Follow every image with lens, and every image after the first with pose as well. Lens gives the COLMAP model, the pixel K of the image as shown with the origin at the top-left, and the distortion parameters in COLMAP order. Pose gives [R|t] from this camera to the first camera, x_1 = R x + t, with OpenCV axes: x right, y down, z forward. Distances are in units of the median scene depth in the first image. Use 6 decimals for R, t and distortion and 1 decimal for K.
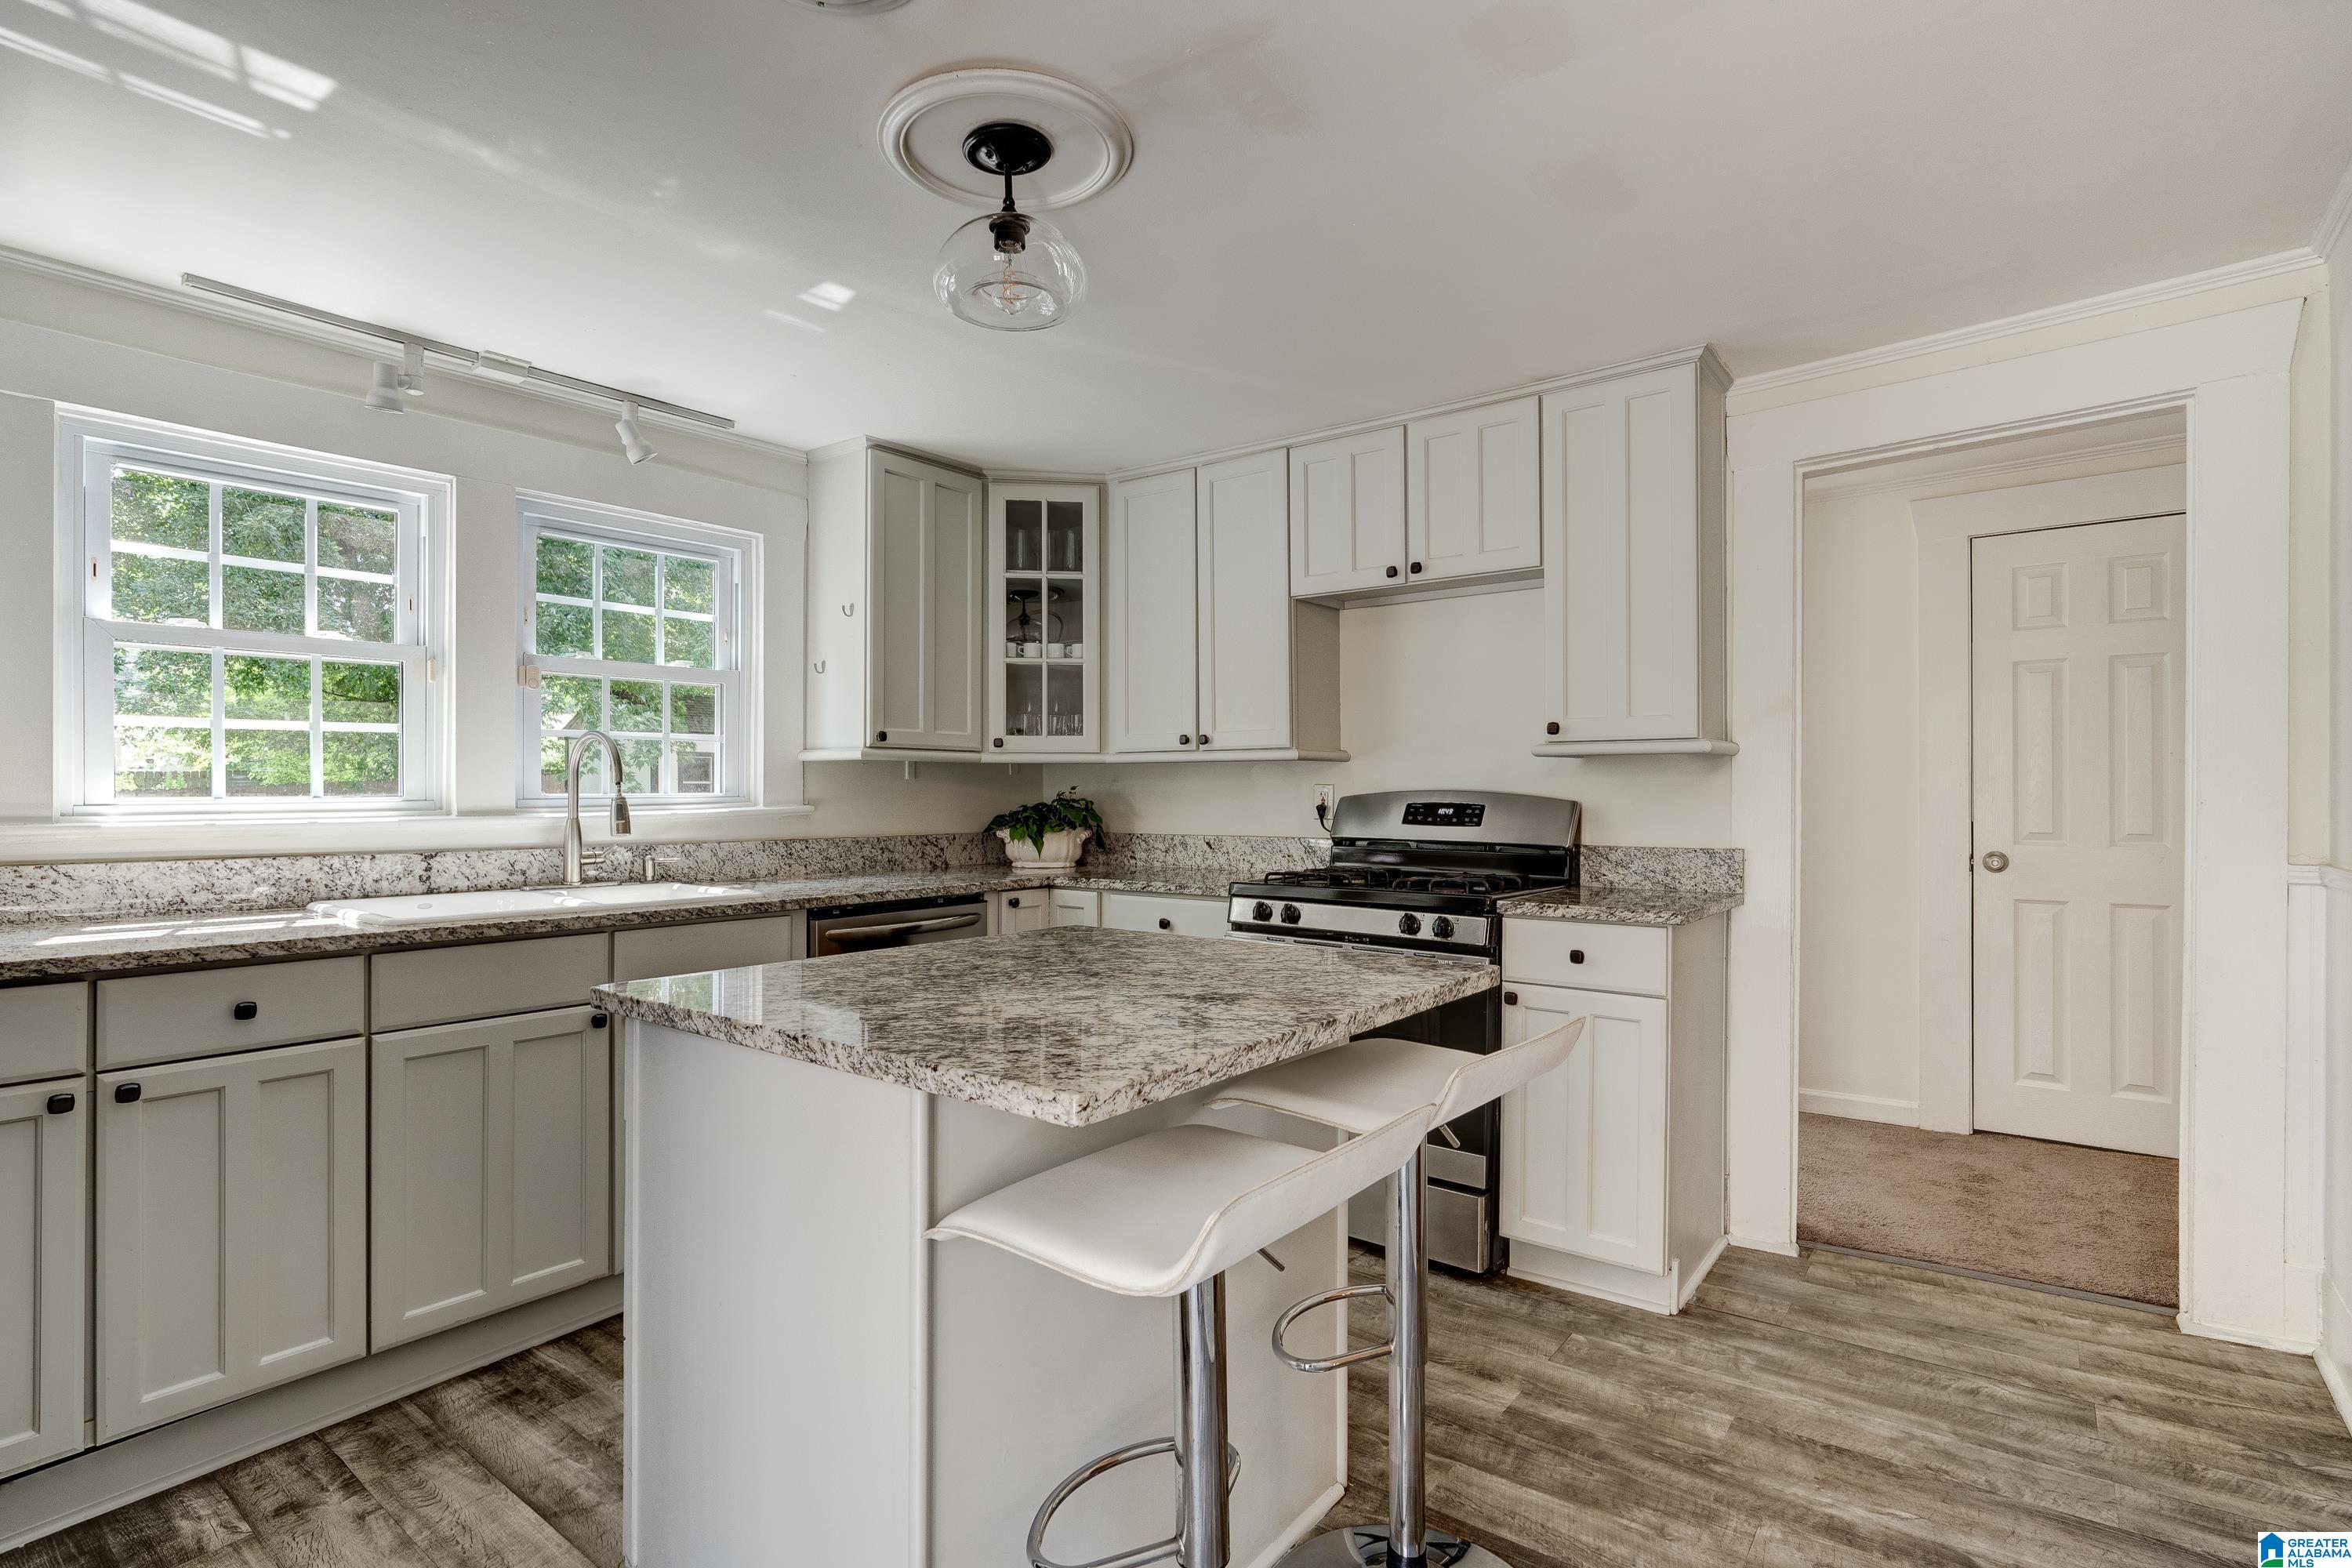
lens RADIAL K [[1114.9, 0, 1174.9], [0, 1114.9, 796.1], [0, 0, 1]] dist [-0.015069, 0.003874]
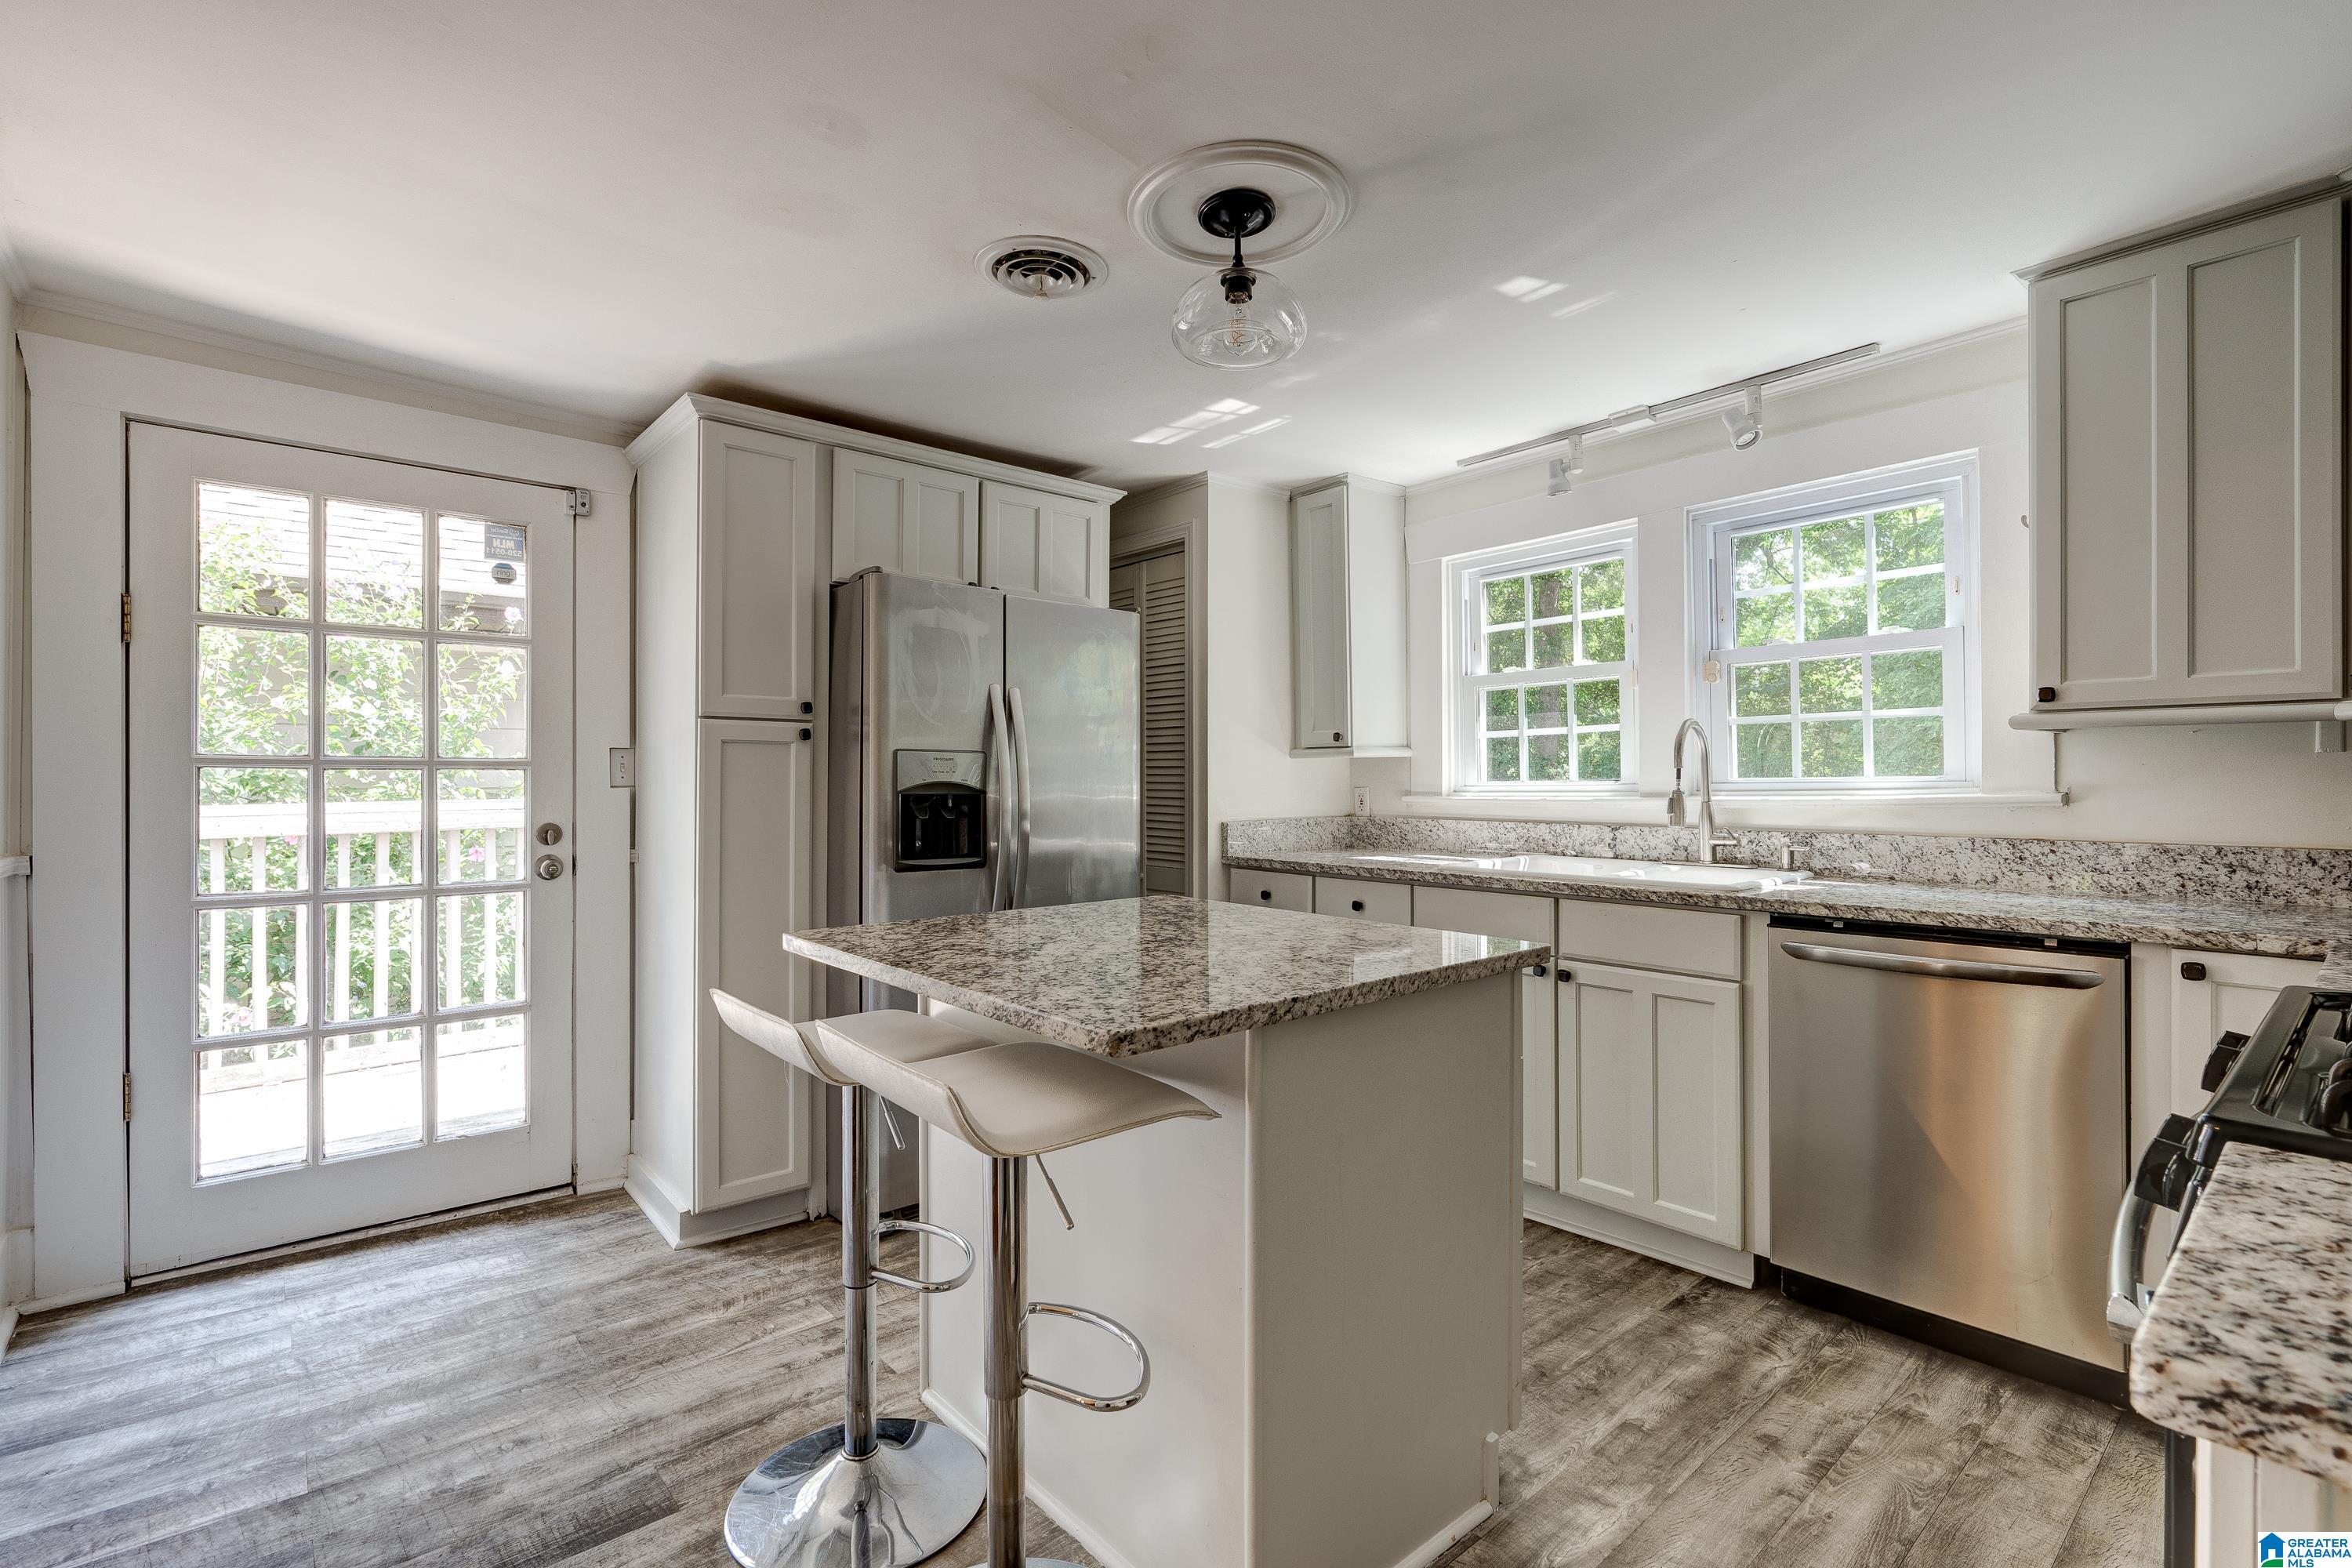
lens RADIAL K [[1070.0, 0, 1167.8], [0, 1070.0, 774.9], [0, 0, 1]] dist [-0.005280, 0.001619]
pose [[-0.207380, -0.002606, -0.978257, 0.601987], [0.002771, 0.999991, -0.003252, -0.004053], [0.978256, -0.003386, -0.207371, 0.737925]]
